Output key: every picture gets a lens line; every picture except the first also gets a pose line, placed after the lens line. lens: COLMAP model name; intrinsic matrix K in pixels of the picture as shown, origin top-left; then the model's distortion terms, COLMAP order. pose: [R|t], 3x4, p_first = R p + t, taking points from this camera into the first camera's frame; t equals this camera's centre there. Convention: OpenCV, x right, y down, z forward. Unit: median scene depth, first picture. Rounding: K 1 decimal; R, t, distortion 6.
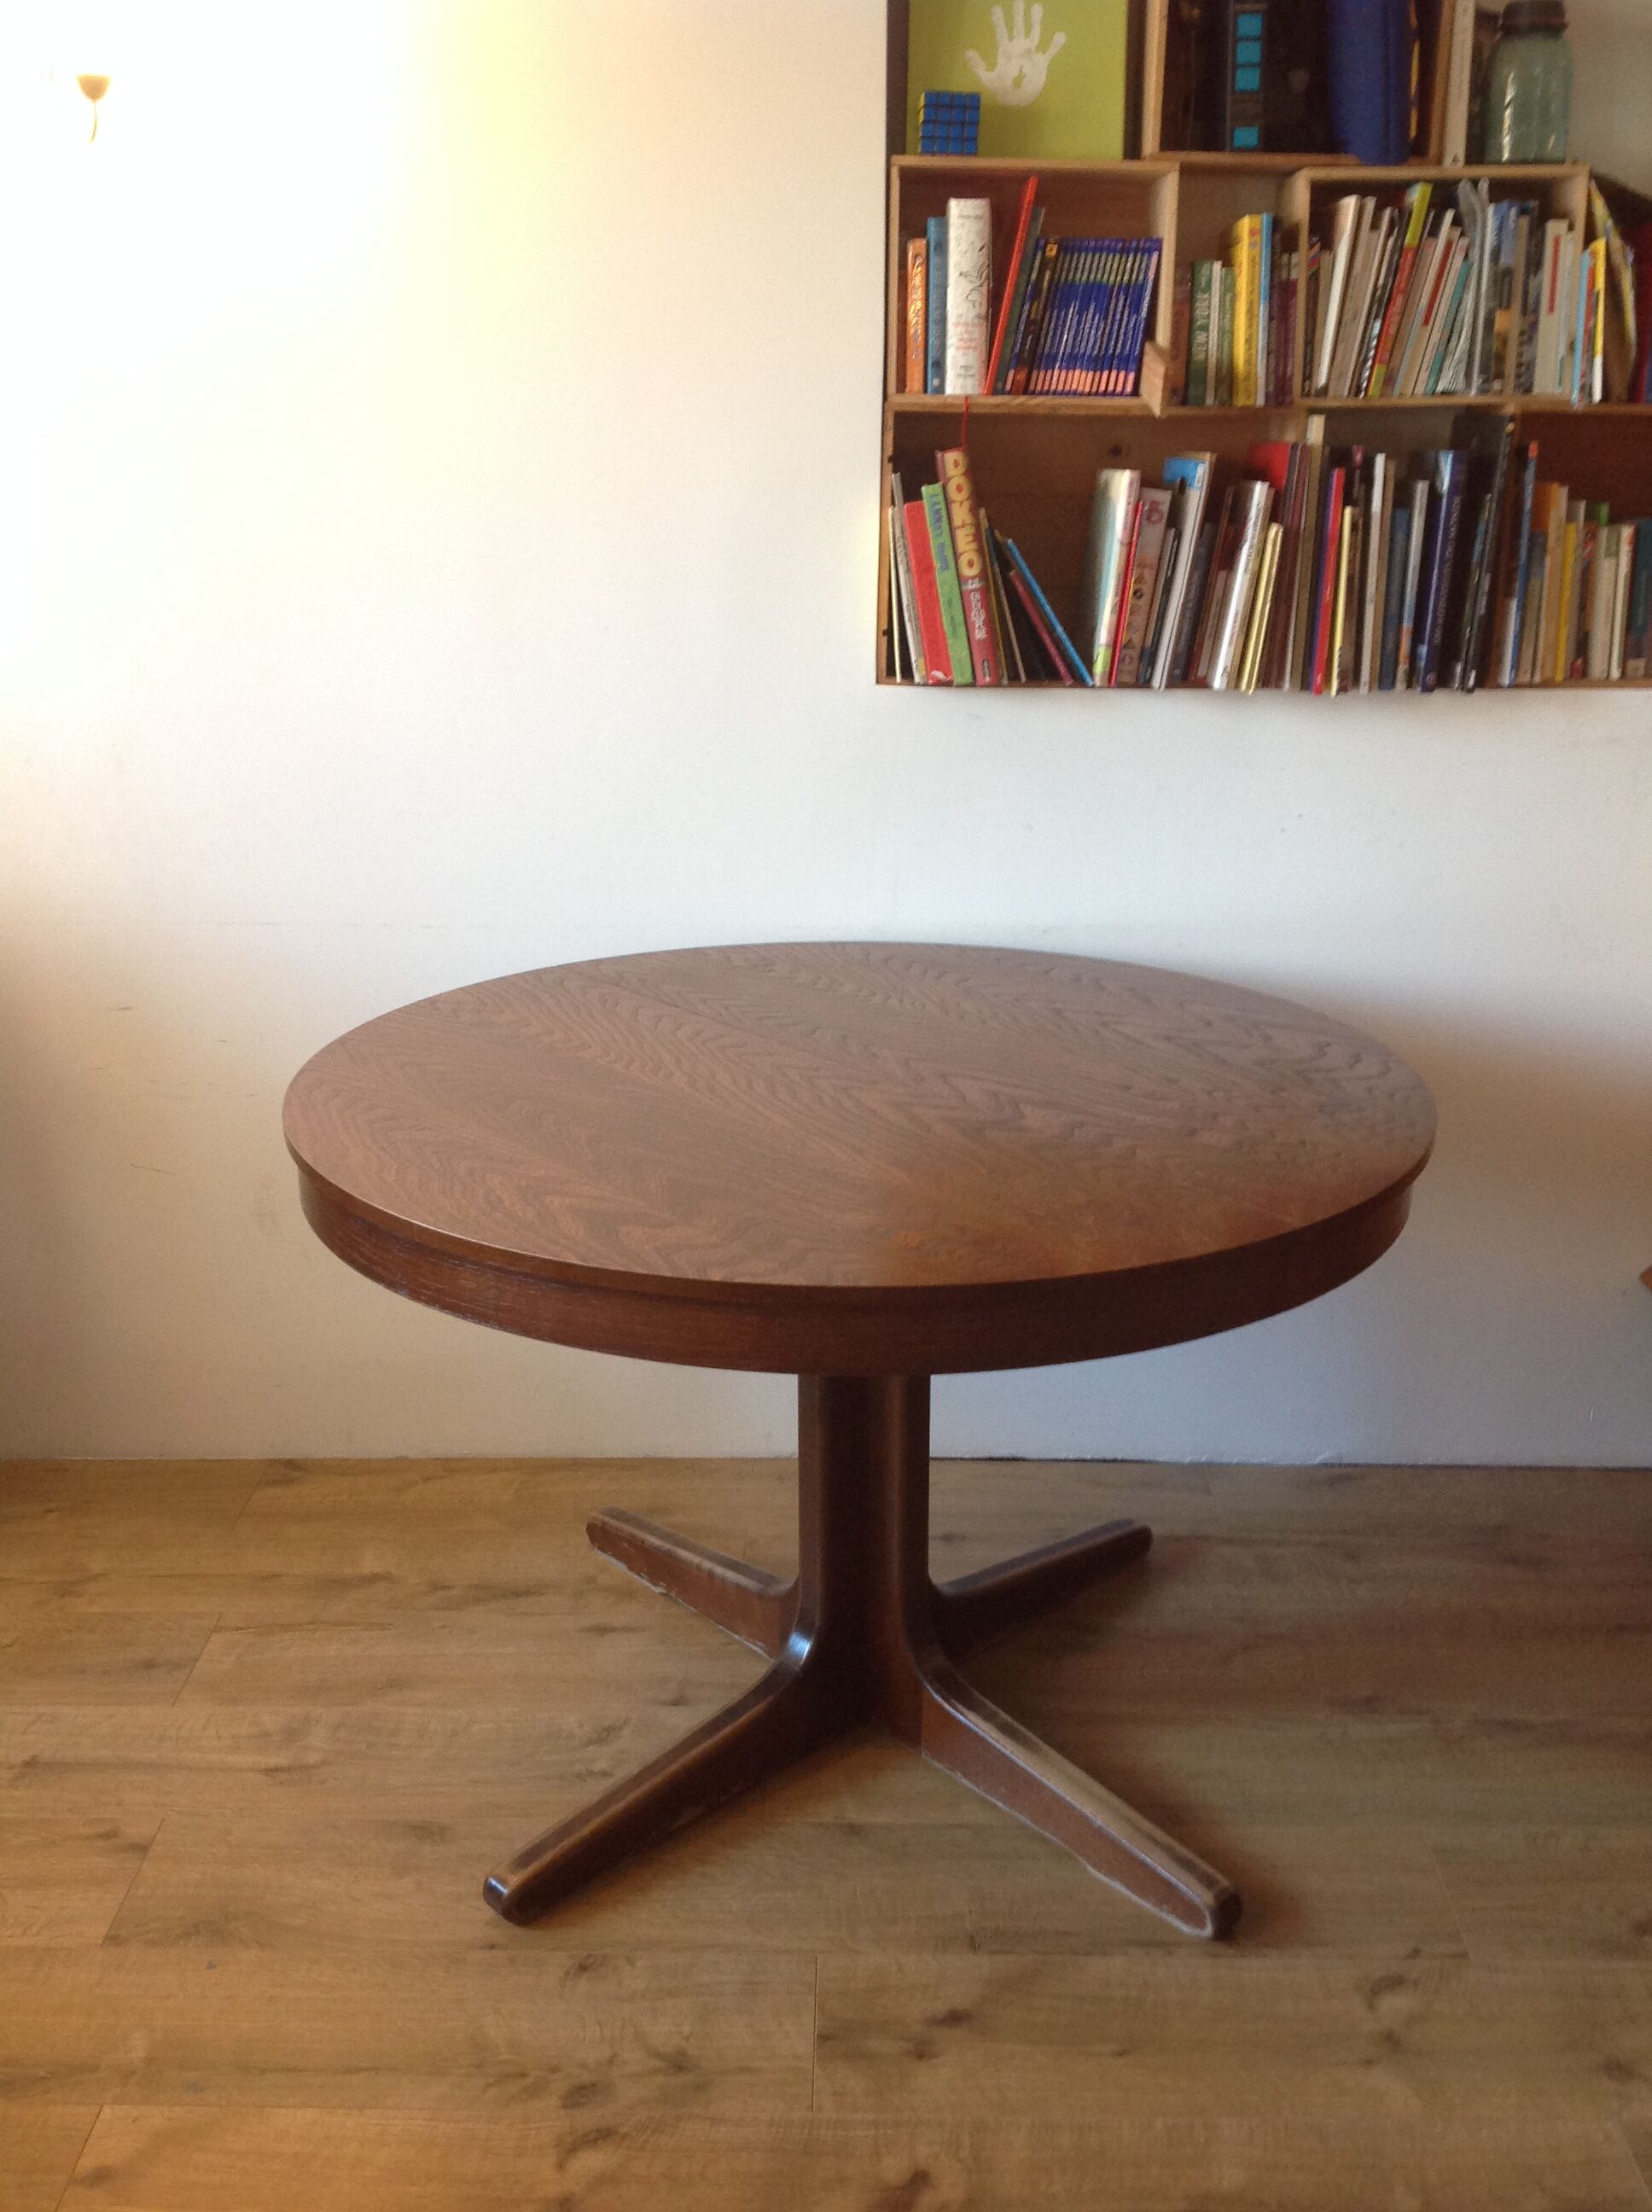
lens RADIAL K [[2110.0, 0, 826.0], [0, 2110.0, 1106.0], [0, 0, 1]] dist [0.217044, -0.552154]
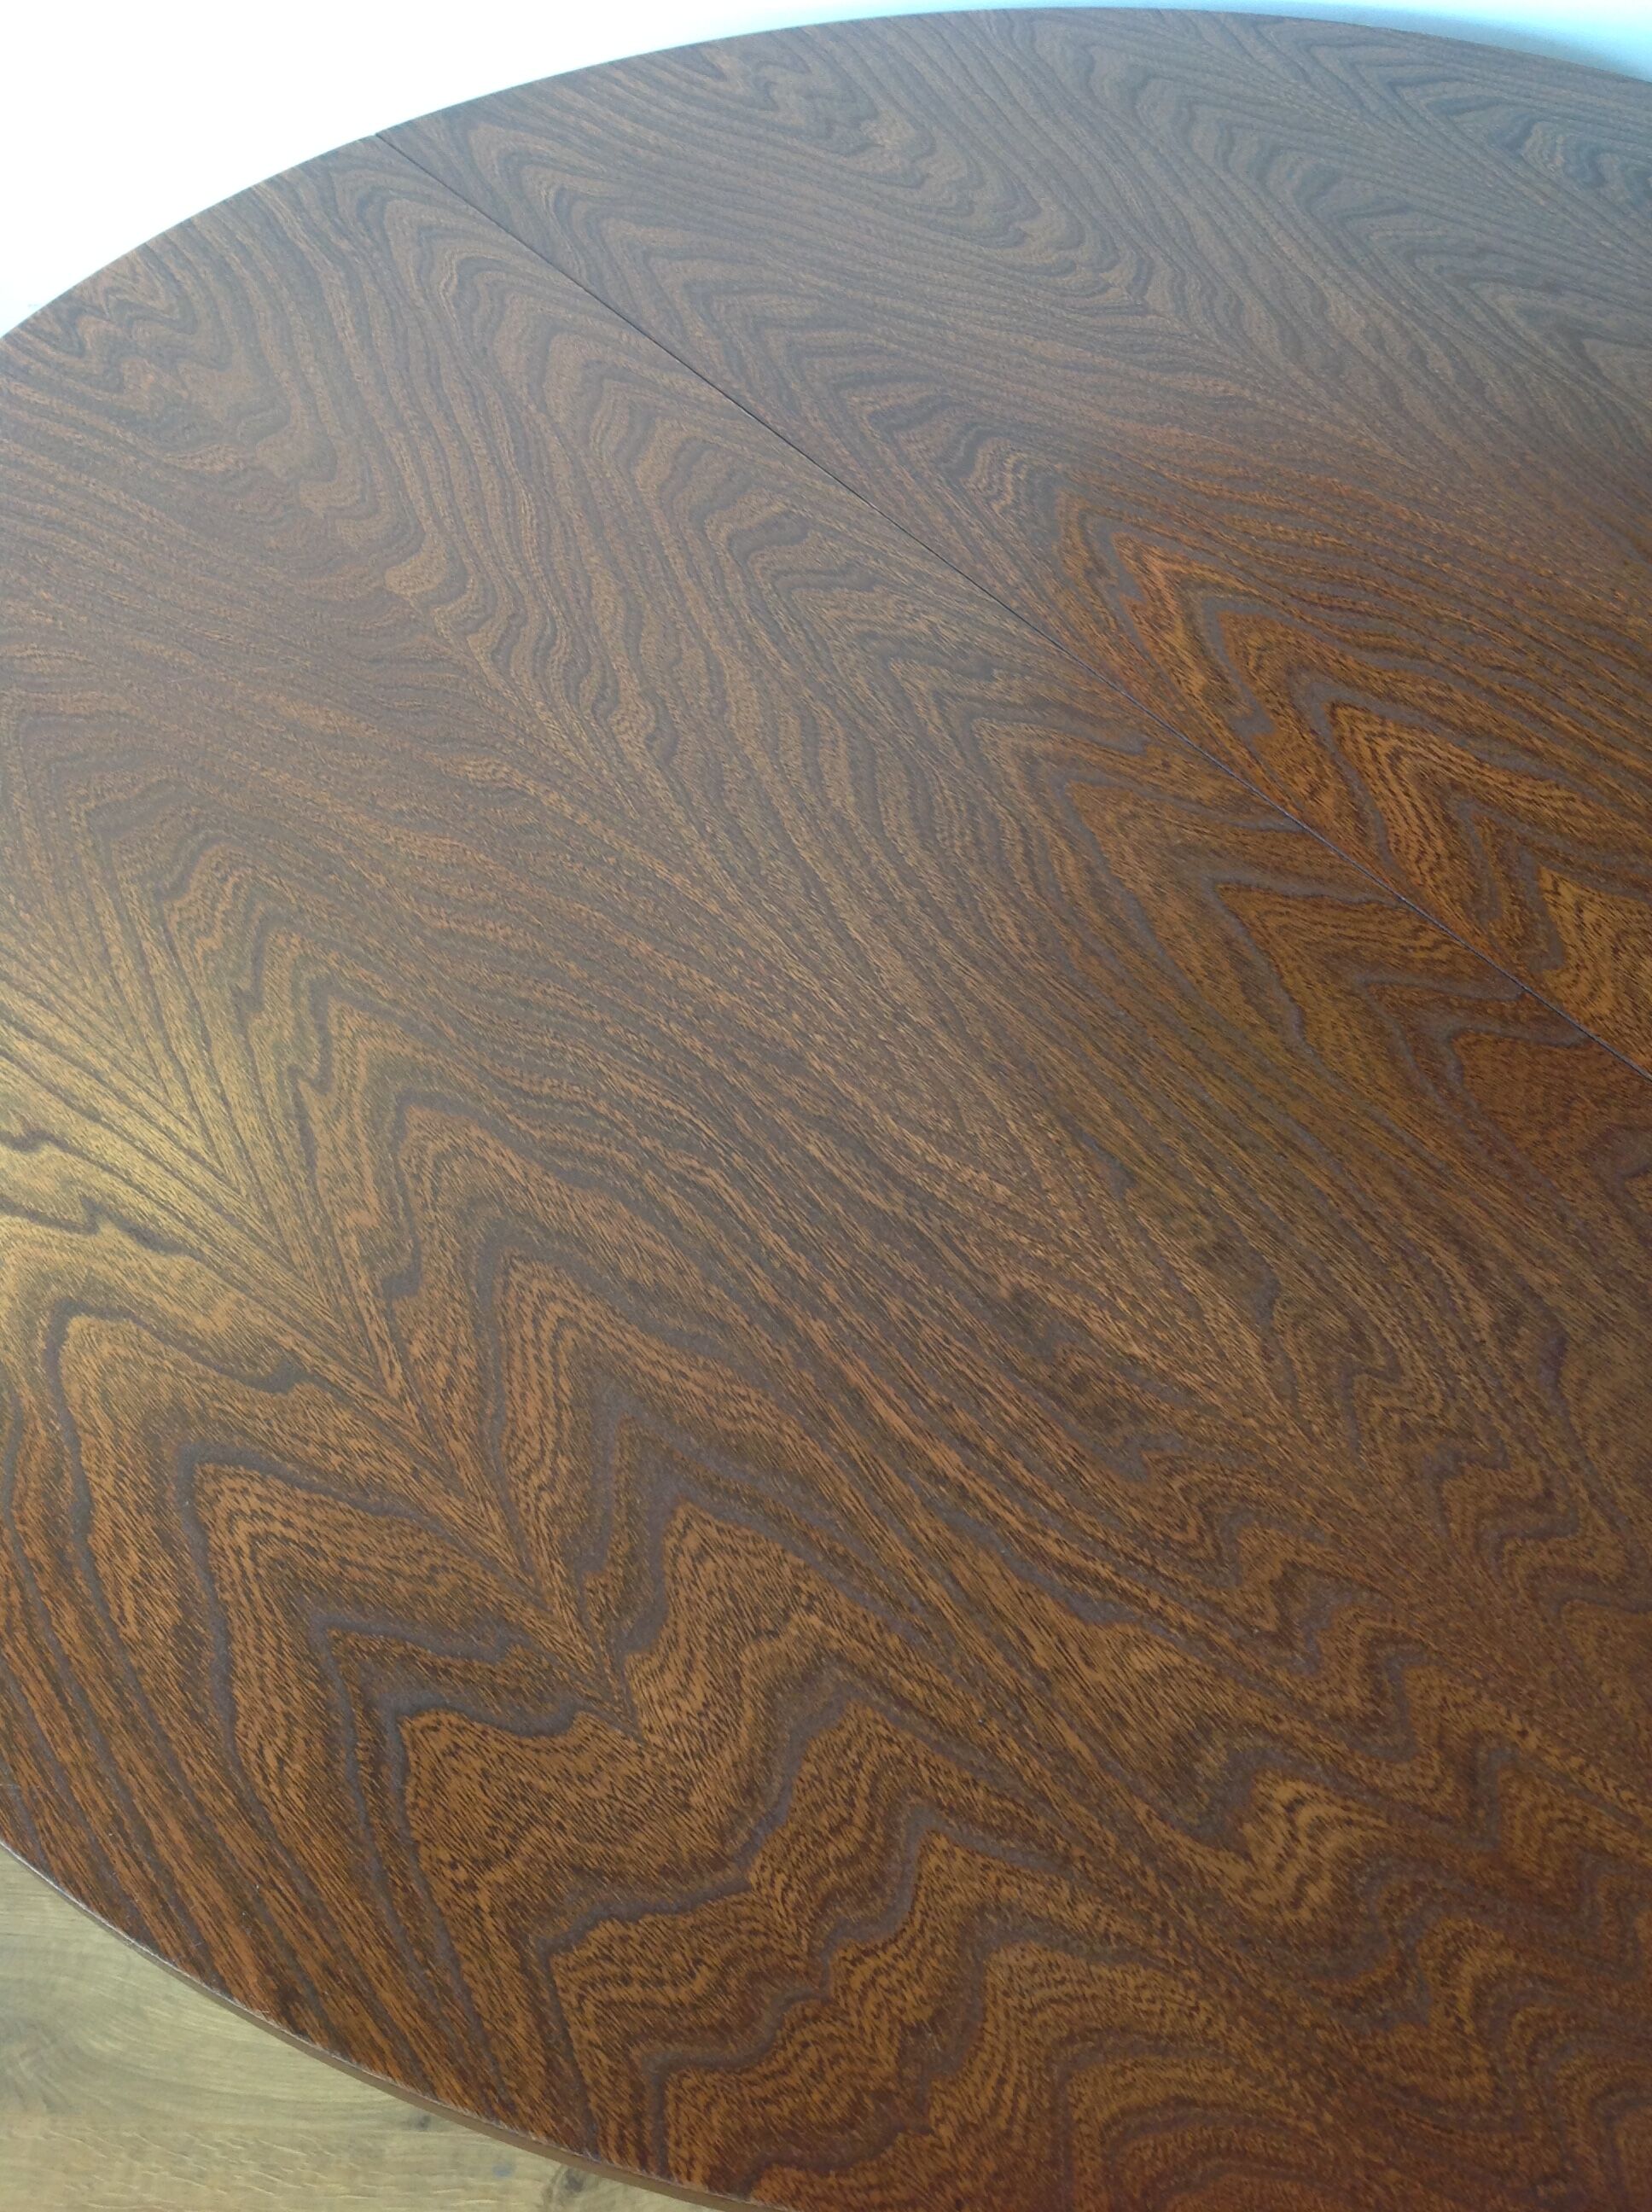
lens RADIAL K [[2110.0, 0, 826.0], [0, 2110.0, 1106.0], [0, 0, 1]] dist [0.217044, -0.552154]
pose [[0.998854, 0.005558, -0.047538, -0.015091], [0.021444, 0.835994, 0.548320, -0.179184], [0.042789, -0.548711, 0.834917, 0.669717]]
